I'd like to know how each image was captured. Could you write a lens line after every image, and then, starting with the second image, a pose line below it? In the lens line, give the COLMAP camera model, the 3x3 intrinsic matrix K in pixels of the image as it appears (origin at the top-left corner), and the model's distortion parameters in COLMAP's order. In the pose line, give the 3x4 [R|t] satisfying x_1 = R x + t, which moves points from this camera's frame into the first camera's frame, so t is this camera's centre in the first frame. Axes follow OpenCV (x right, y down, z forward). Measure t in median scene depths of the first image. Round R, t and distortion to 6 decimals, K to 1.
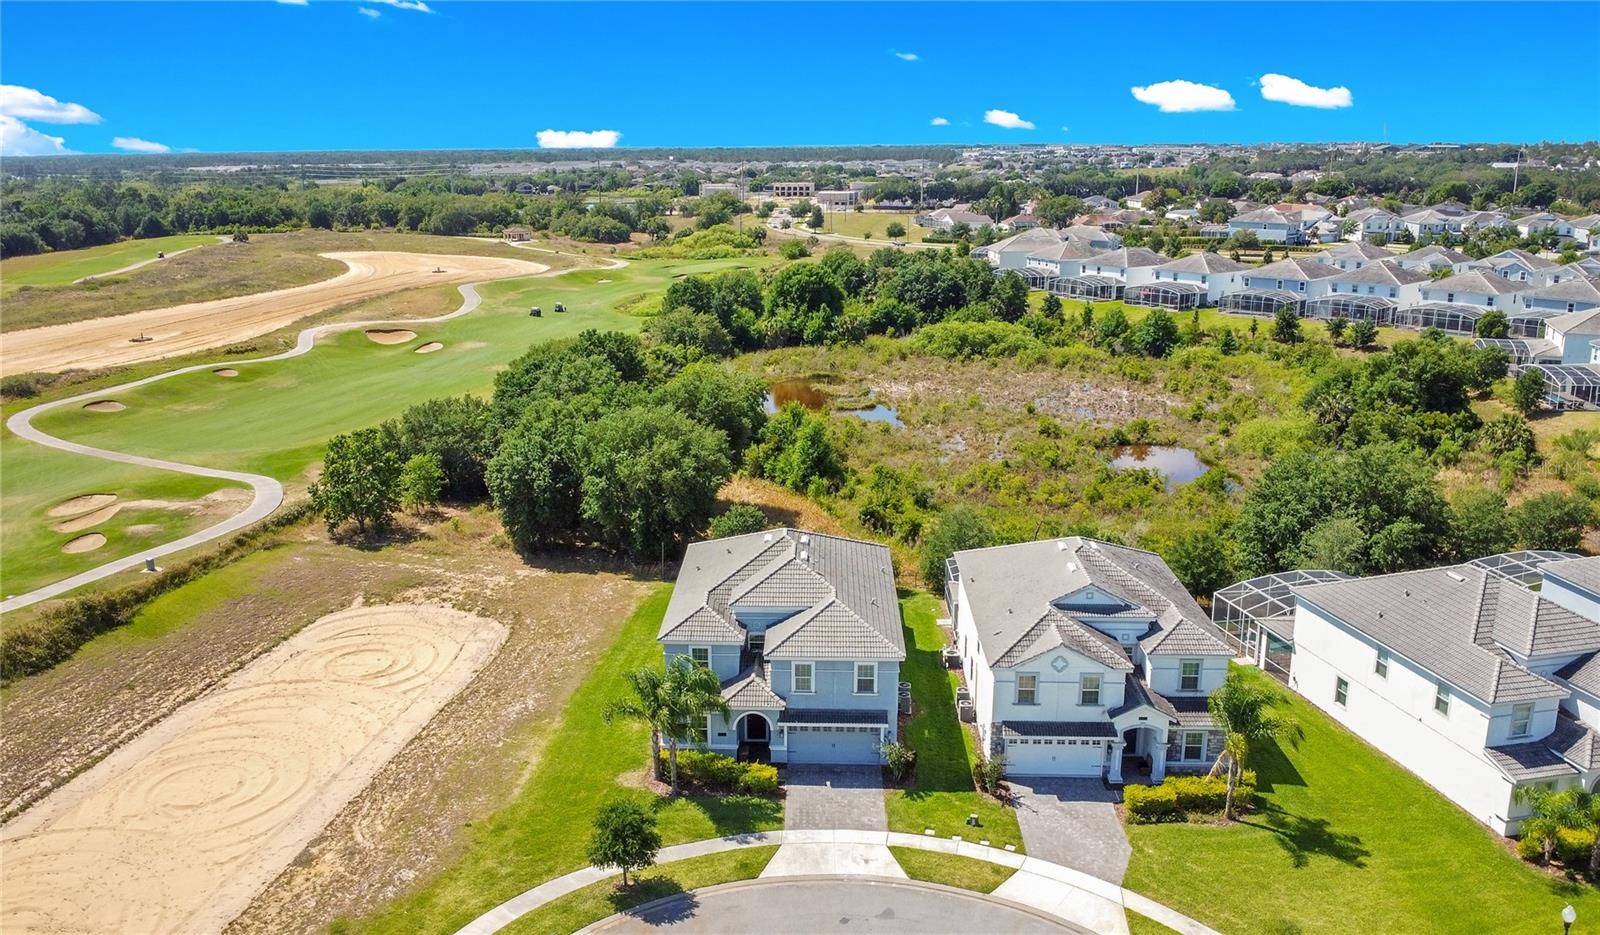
lens RADIAL K [[1241.7, 0, 763.8], [0, 1241.7, 471.8], [0, 0, 1]] dist [-0.021175, -0.009160]
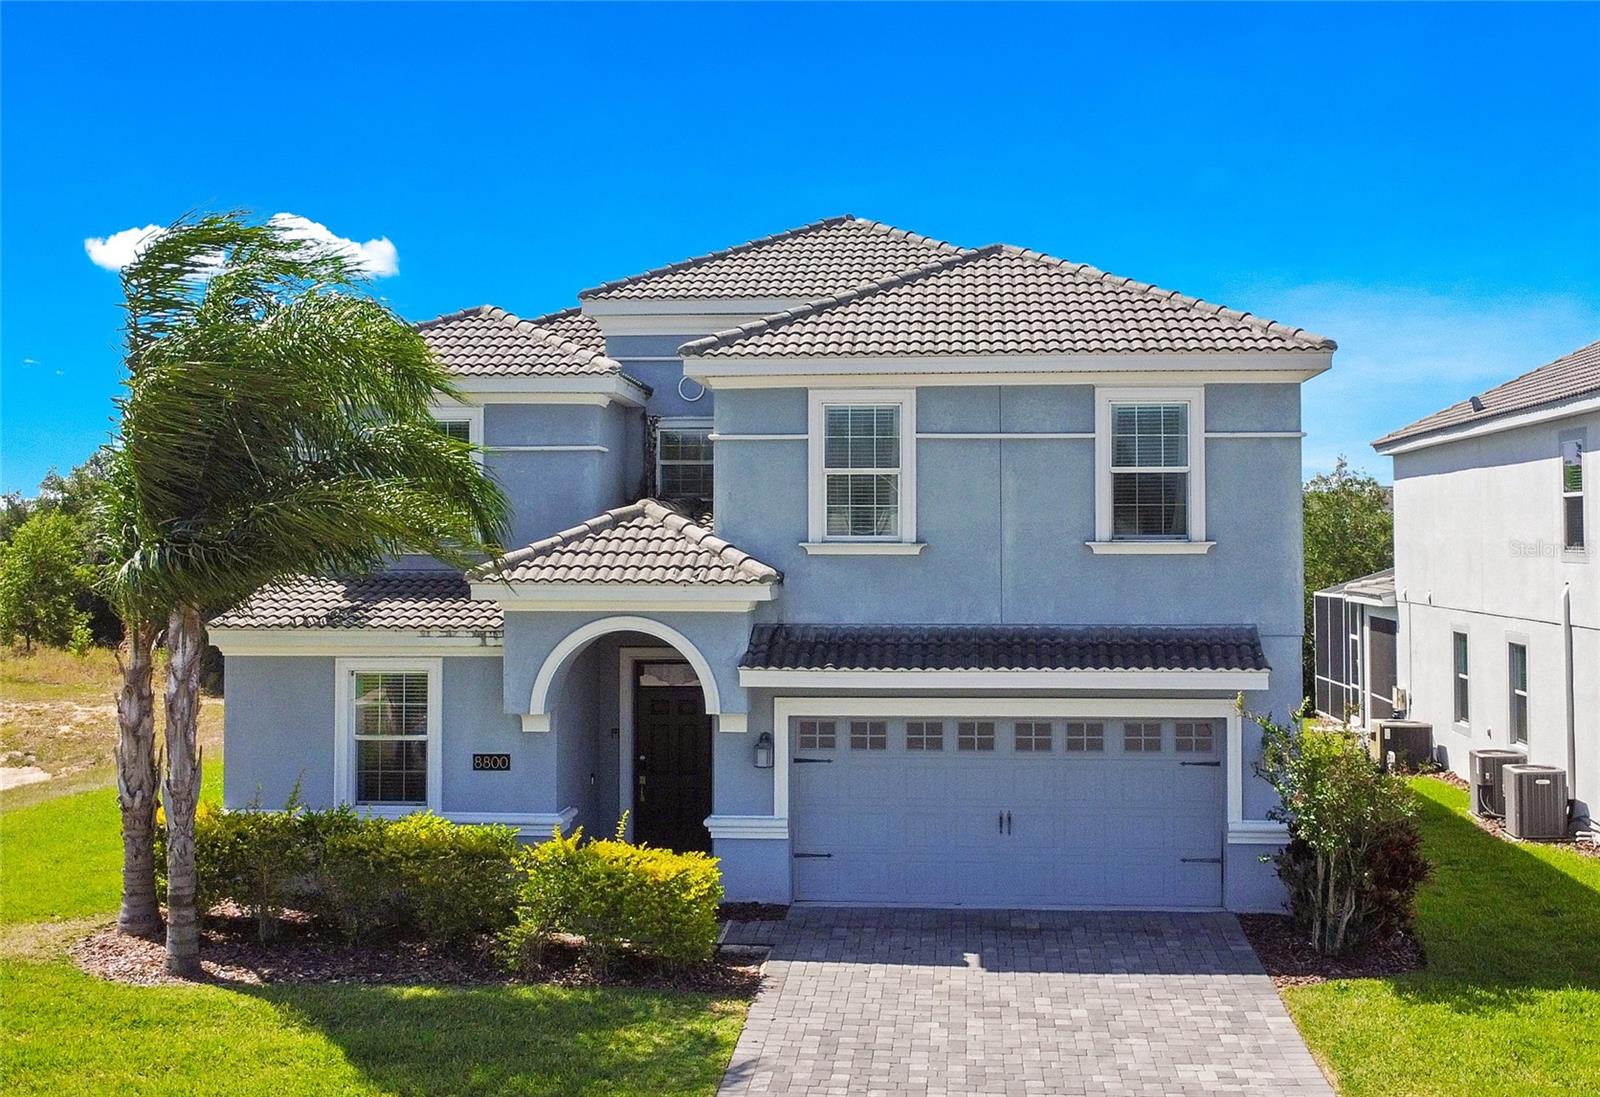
lens RADIAL K [[1785.2, 0, 831.9], [0, 1785.2, 469.4], [0, 0, 1]] dist [-0.014495, 0.032378]
pose [[0.999513, 0.003746, -0.030986, 0.027502], [-0.012535, 0.957371, -0.288588, 0.195219], [0.028584, 0.288836, 0.956952, 0.531894]]
